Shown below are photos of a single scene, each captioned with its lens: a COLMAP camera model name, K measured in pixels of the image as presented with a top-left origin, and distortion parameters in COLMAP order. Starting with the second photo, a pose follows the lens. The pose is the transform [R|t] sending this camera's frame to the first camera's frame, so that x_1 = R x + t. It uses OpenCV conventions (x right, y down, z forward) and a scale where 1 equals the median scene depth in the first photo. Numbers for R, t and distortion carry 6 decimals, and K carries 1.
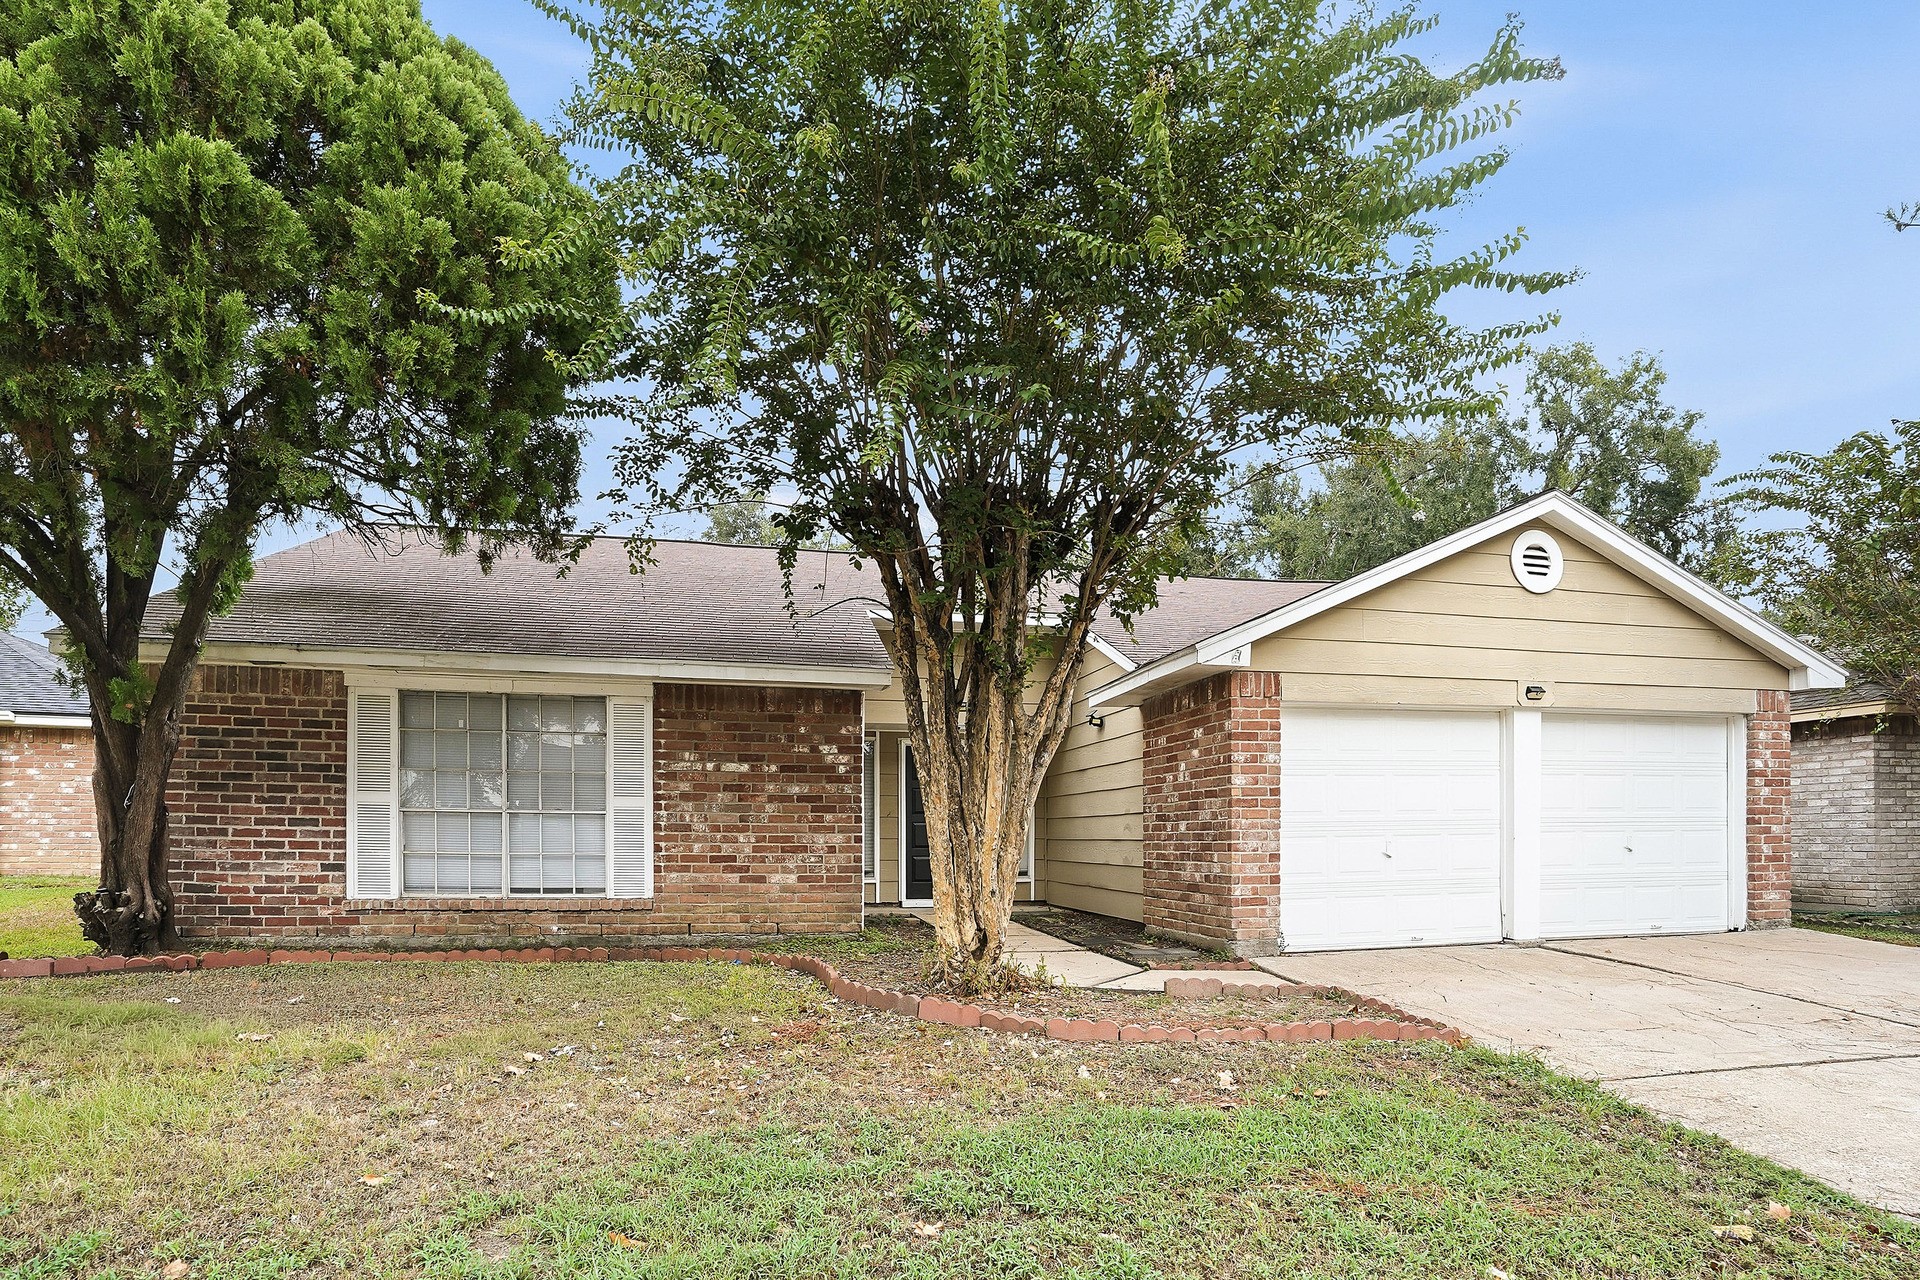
lens RADIAL K [[877.4, 0, 961.8], [0, 877.4, 634.6], [0, 0, 1]] dist [-0.002349, 0.000099]
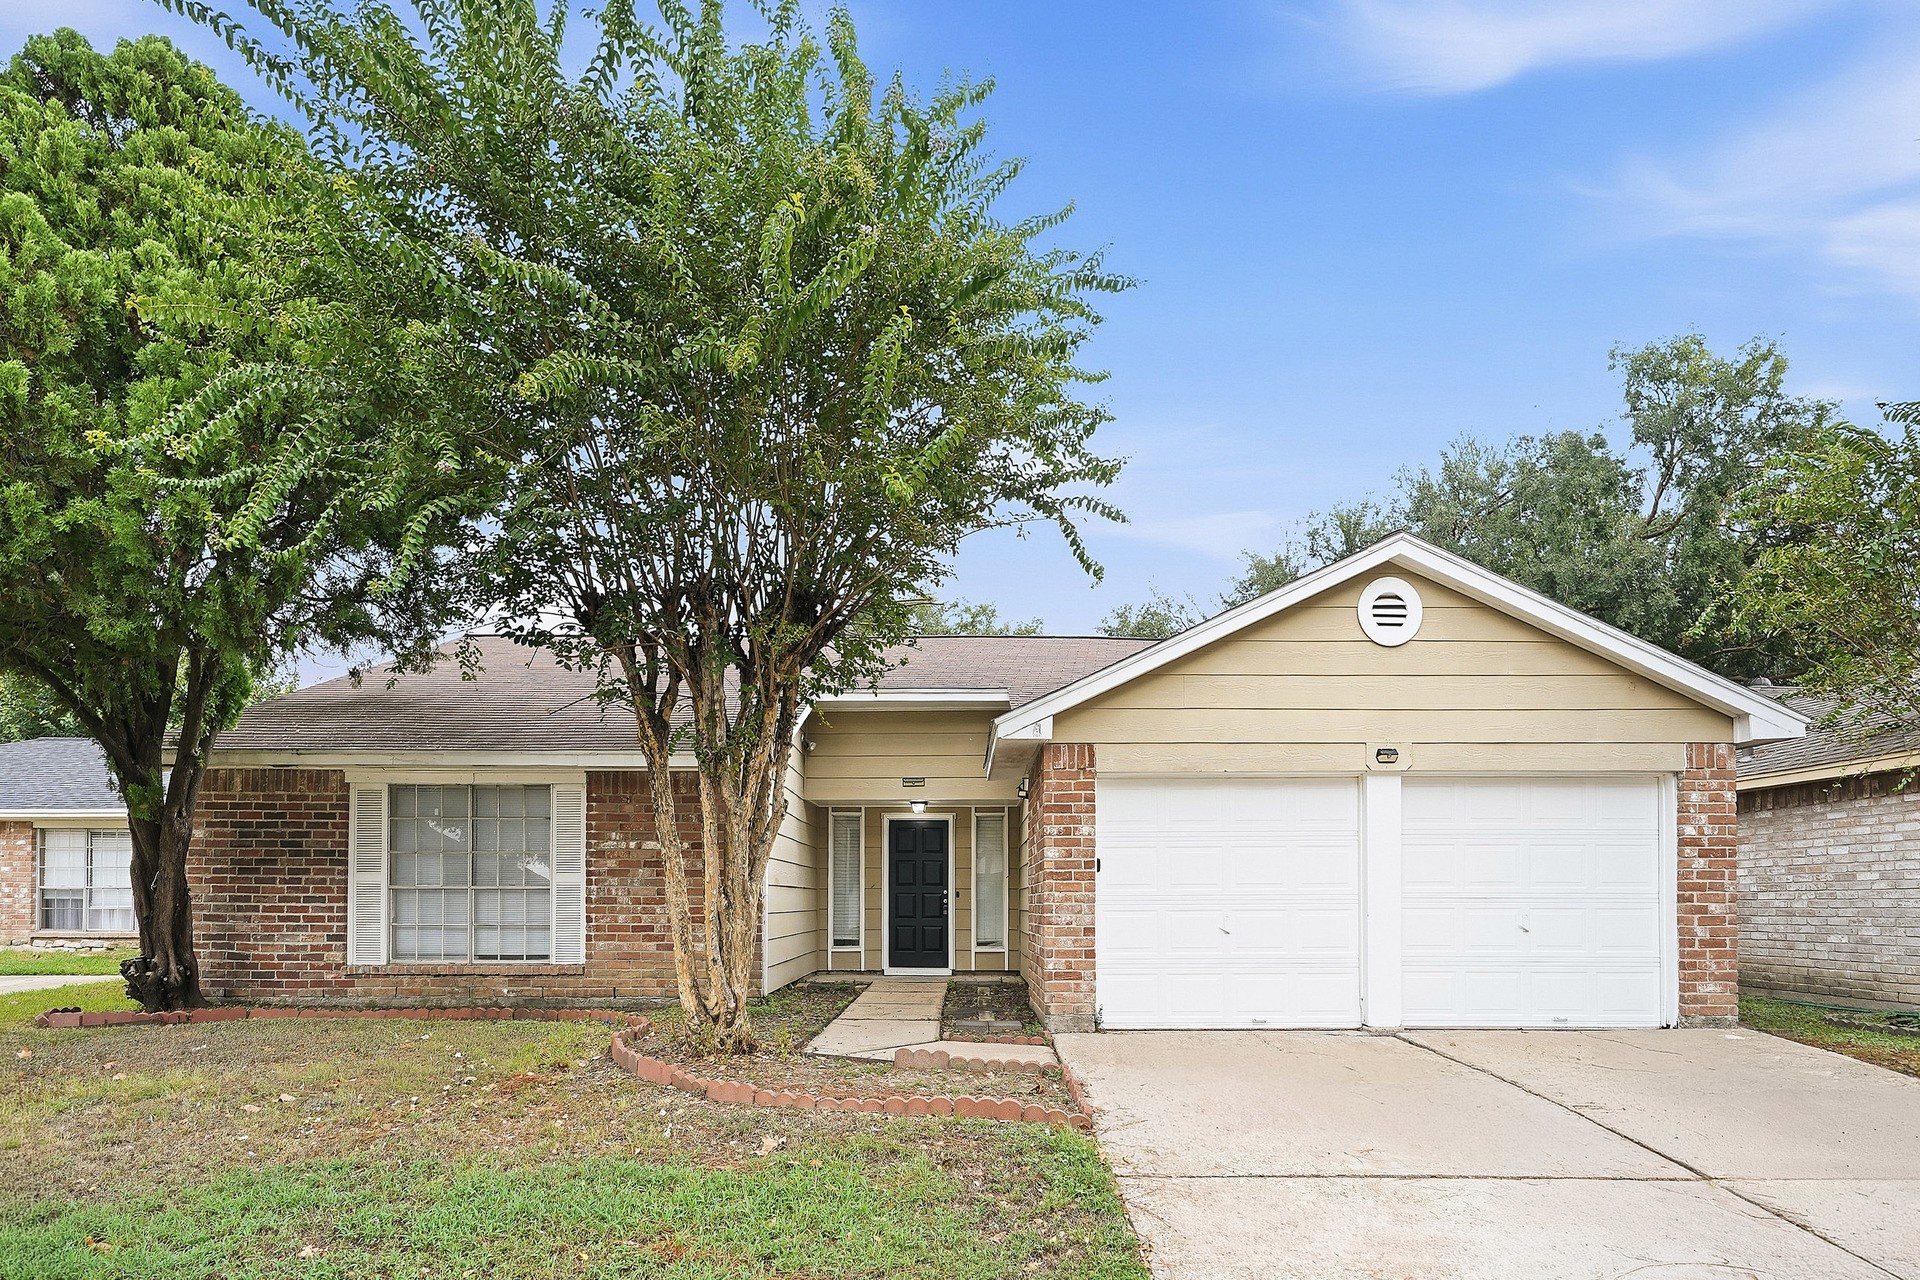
lens RADIAL K [[830.1, 0, 791.3], [0, 830.1, 713.2], [0, 0, 1]] dist [0.056837, -0.014910]
pose [[0.979846, -0.046270, -0.194324, 0.125462], [0.045899, 0.998925, -0.006414, -0.000217], [0.194412, -0.002634, 0.980916, 0.005370]]
